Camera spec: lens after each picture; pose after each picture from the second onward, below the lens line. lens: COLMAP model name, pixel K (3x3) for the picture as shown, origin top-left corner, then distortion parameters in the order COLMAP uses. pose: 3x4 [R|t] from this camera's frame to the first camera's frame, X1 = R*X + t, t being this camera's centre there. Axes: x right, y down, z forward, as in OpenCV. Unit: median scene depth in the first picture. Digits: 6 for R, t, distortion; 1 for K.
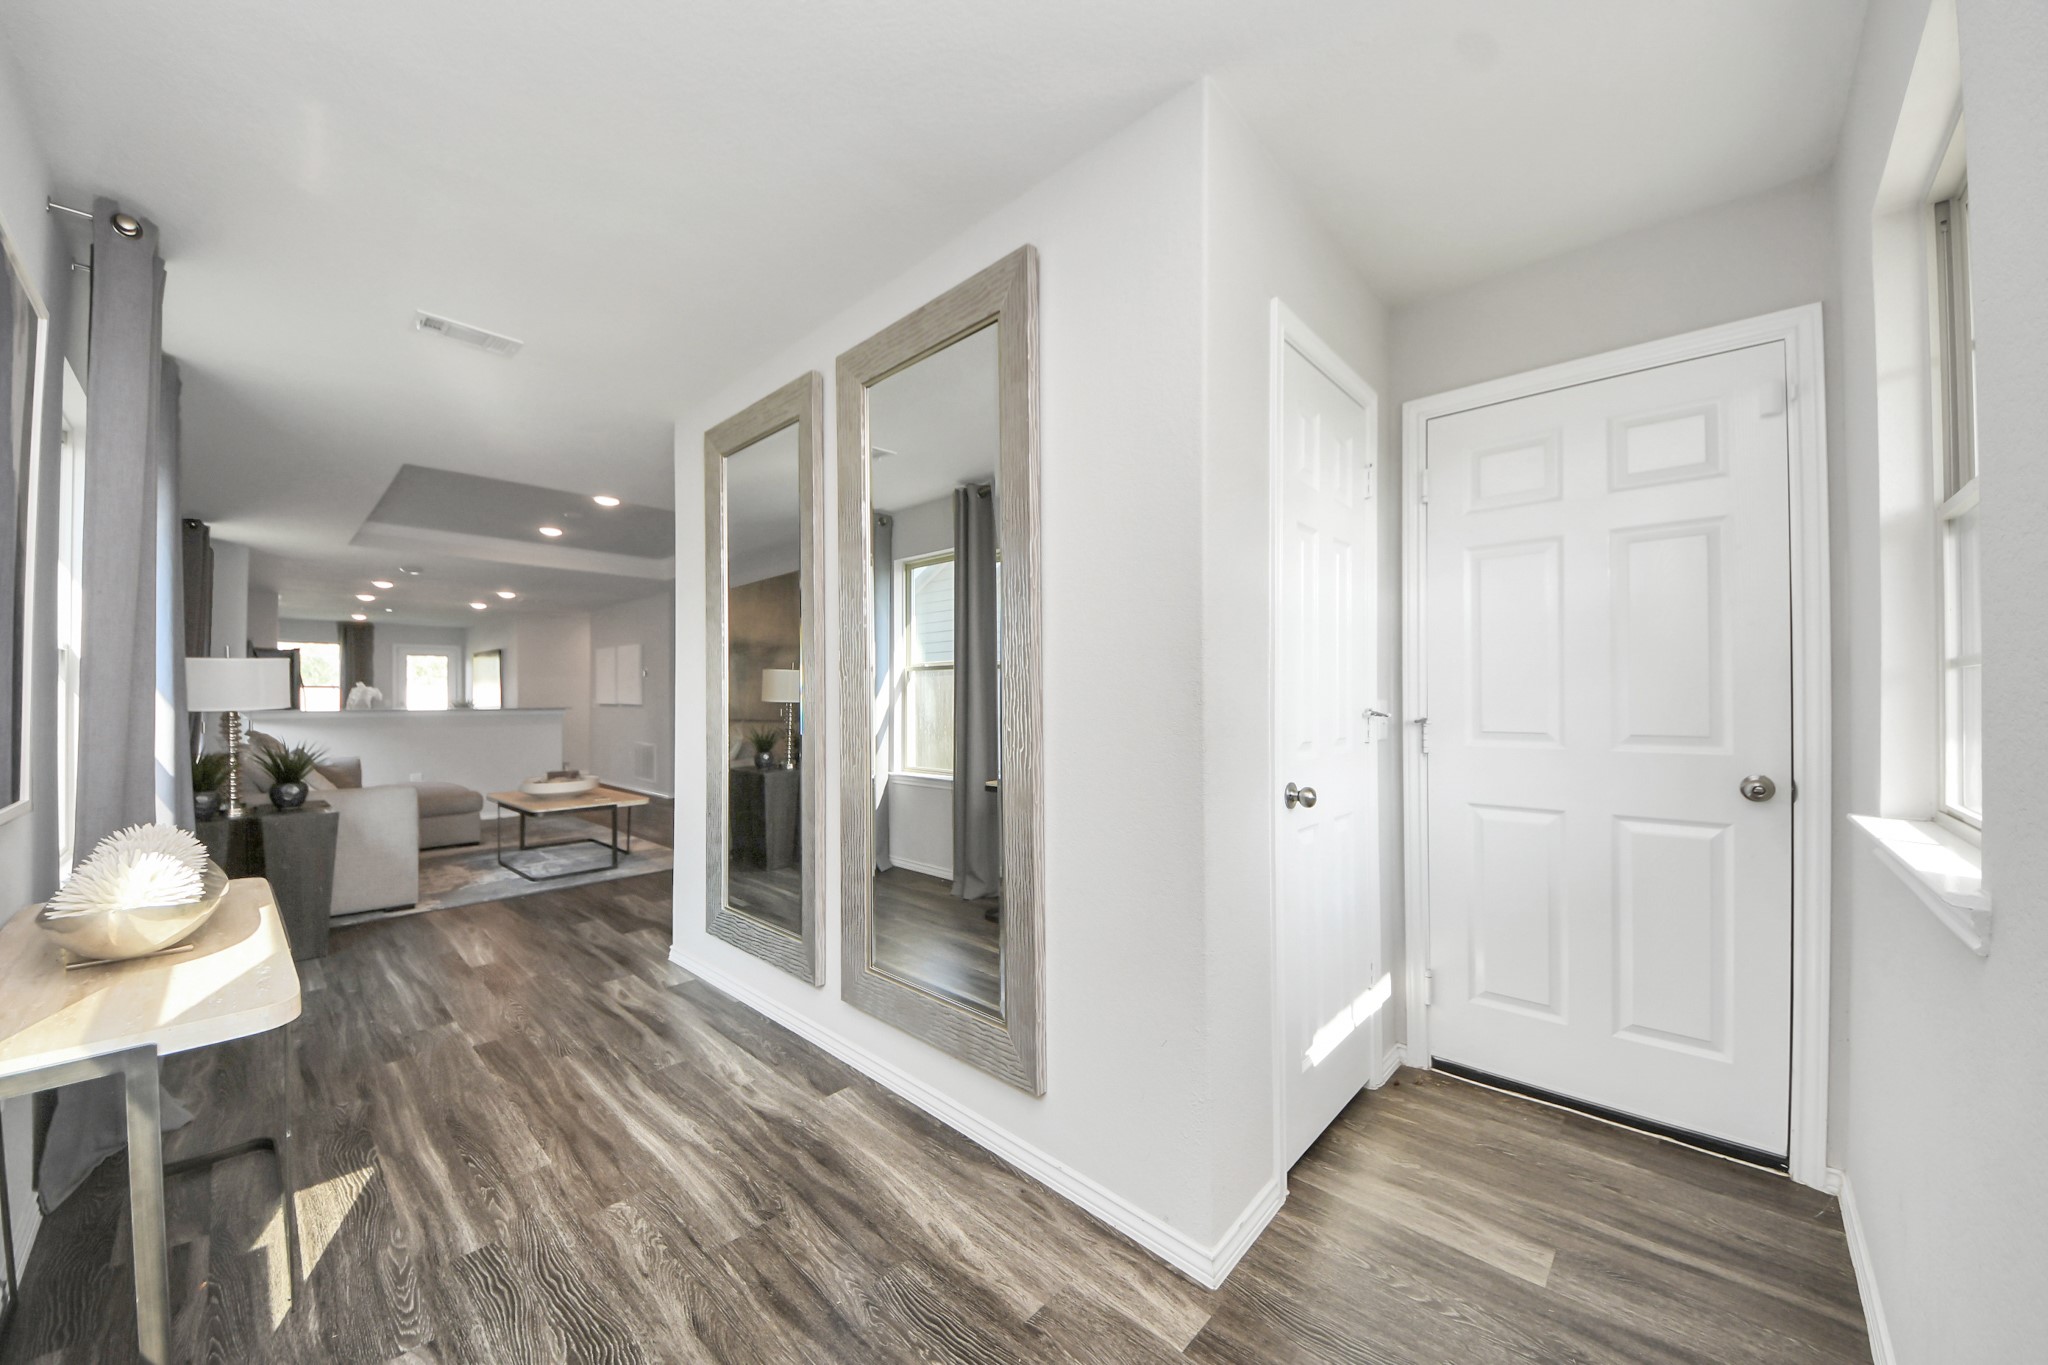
lens RADIAL K [[728.0, 0, 1017.8], [0, 728.0, 683.2], [0, 0, 1]] dist [0.016086, -0.000049]
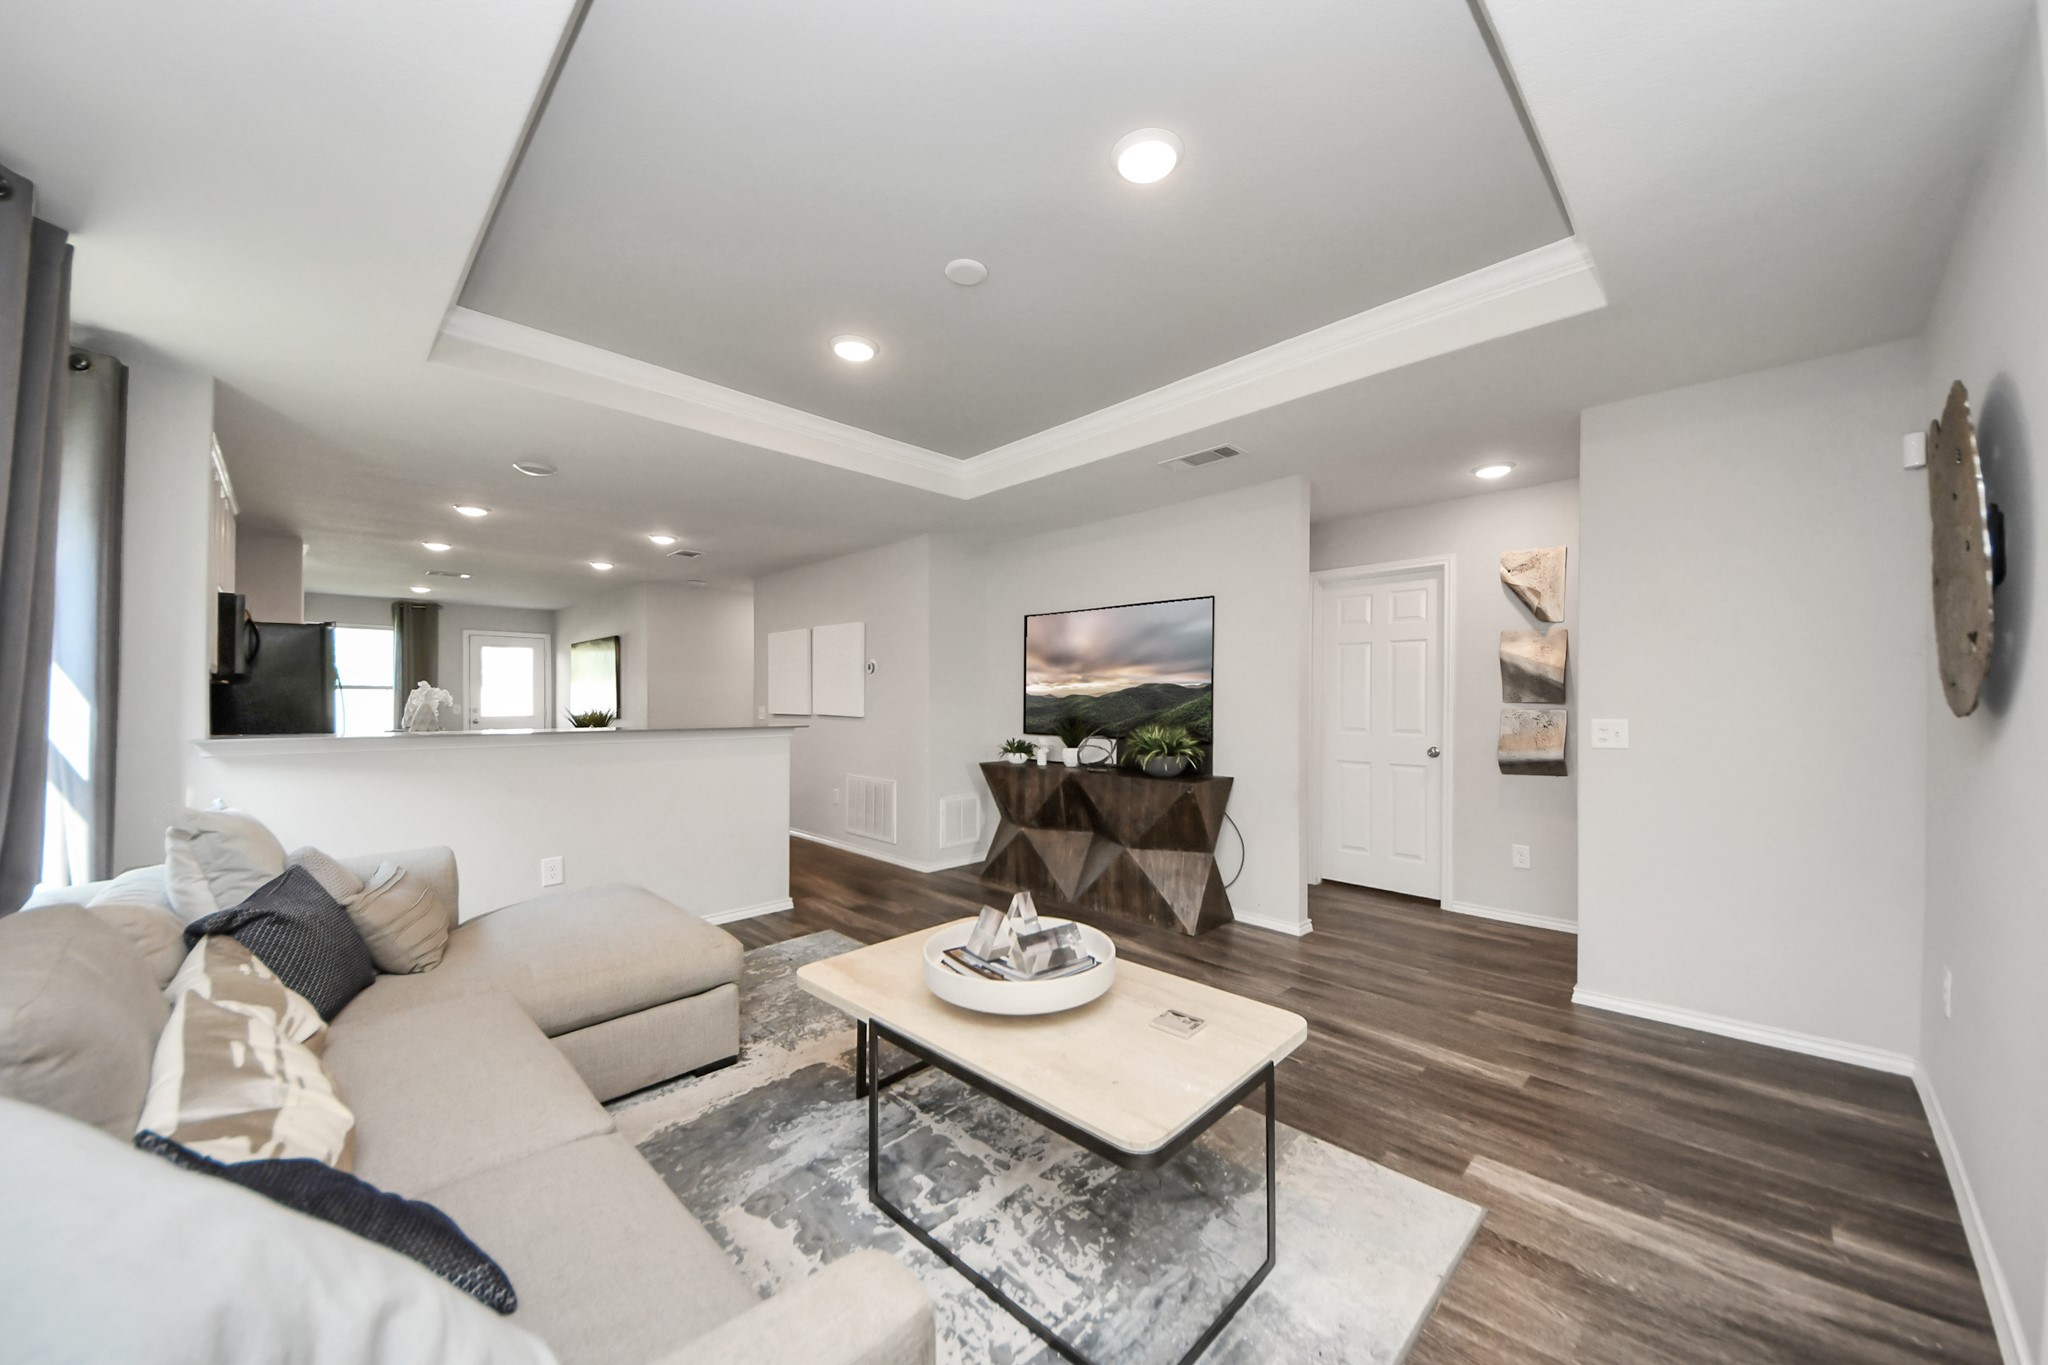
lens RADIAL K [[728.0, 0, 1040.5], [0, 728.0, 687.3], [0, 0, 1]] dist [0.016086, -0.000049]
pose [[0.999724, 0.005970, -0.022713, -0.277089], [-0.005990, 0.999982, -0.000828, 0.001595], [0.022708, 0.000964, 0.999742, 0.300485]]
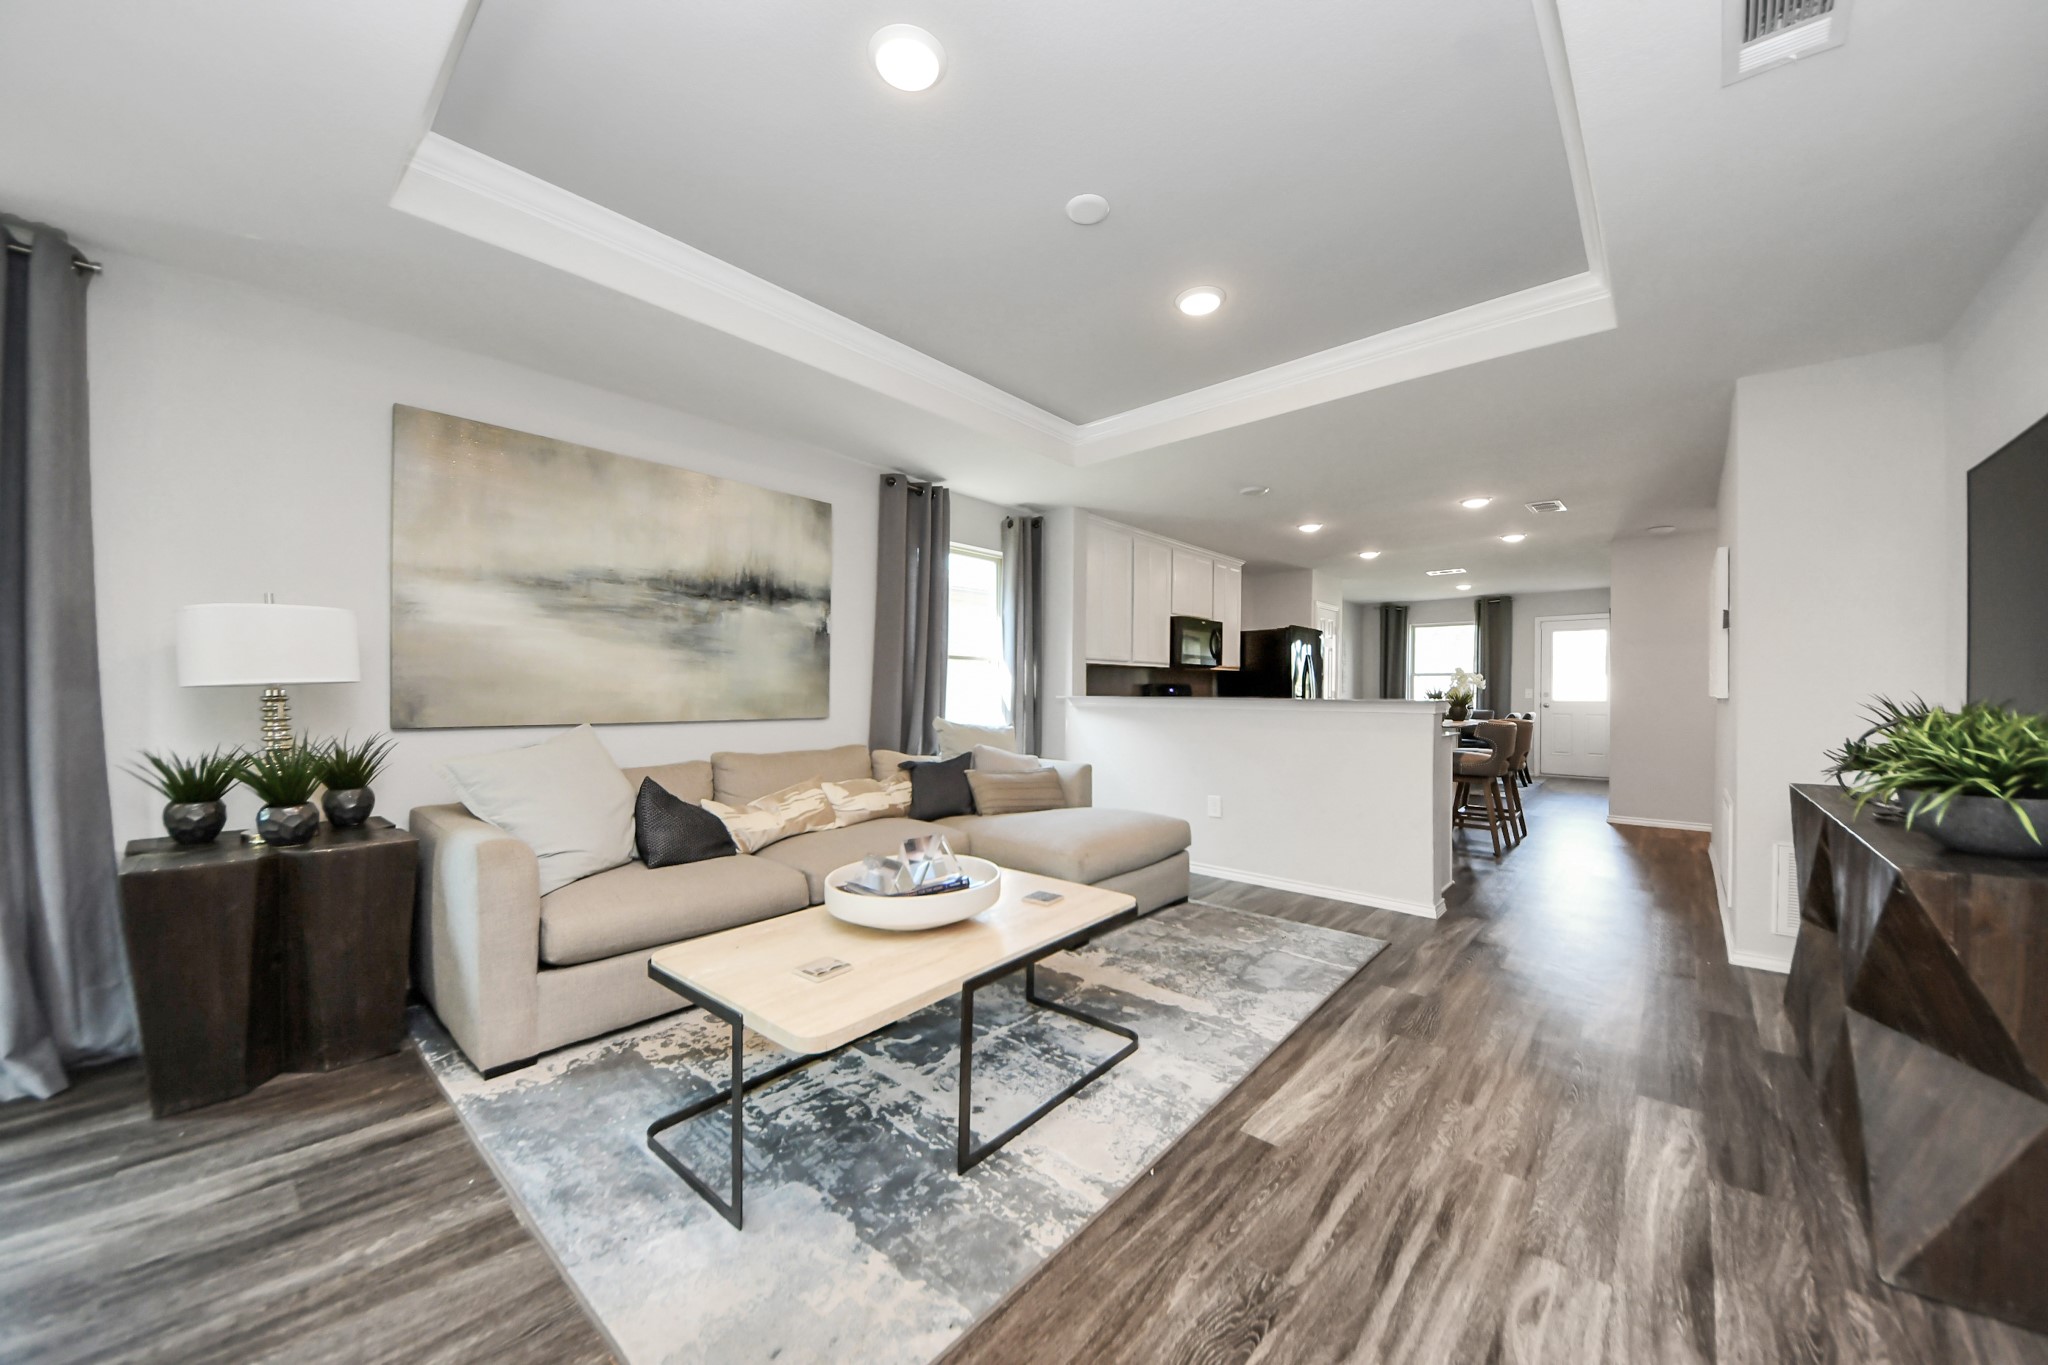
lens RADIAL K [[728.0, 0, 1028.9], [0, 728.0, 691.6], [0, 0, 1]] dist [0.016086, -0.000049]
pose [[0.037466, 0.008993, -0.999257, -0.101909], [0.011122, 0.999894, 0.009416, 0.013050], [0.999236, -0.011466, 0.037362, 0.489240]]
